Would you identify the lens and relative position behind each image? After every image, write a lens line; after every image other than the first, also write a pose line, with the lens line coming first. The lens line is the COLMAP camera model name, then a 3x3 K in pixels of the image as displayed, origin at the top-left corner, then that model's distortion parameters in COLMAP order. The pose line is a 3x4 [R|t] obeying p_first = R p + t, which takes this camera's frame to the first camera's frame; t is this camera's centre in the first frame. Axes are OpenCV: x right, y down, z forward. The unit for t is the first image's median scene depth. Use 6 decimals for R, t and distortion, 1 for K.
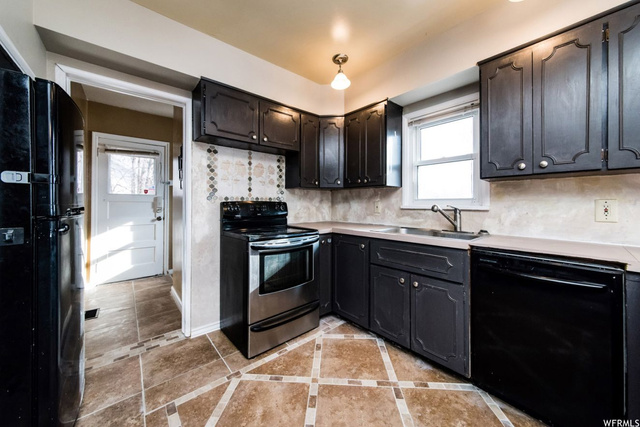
lens RADIAL K [[231.7, 0, 306.7], [0, 231.7, 201.2], [0, 0, 1]] dist [0.000142, -0.000017]
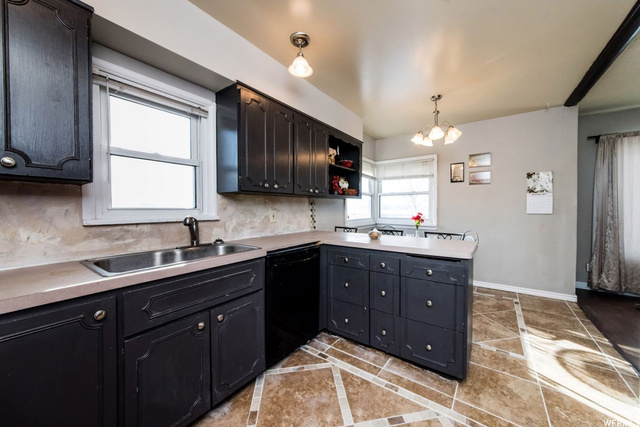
lens RADIAL K [[229.6, 0, 337.6], [0, 229.6, 209.2], [0, 0, 1]] dist [0.000500, 0.000000]
pose [[-0.290356, -0.013134, 0.956828, -0.300810], [-0.013392, 0.999864, 0.009660, -0.021964], [-0.956825, -0.010009, -0.290493, 0.640862]]
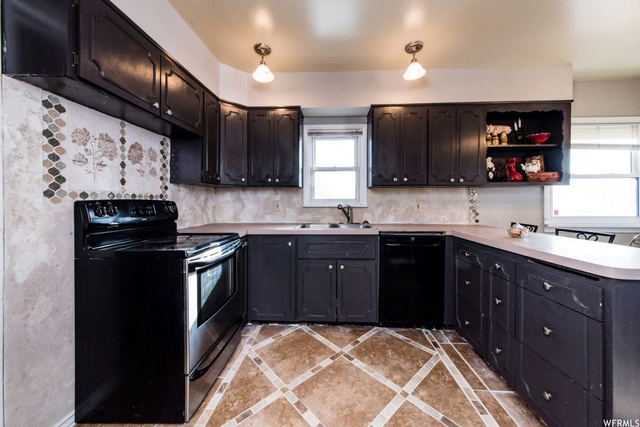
lens RADIAL K [[233.3, 0, 321.5], [0, 233.3, 202.7], [0, 0, 1]] dist [0.000527, 0.000032]
pose [[0.677918, -0.002862, 0.735132, -0.398117], [-0.007512, 0.999913, 0.010820, -0.003163], [-0.735100, -0.012857, 0.677837, 0.177813]]
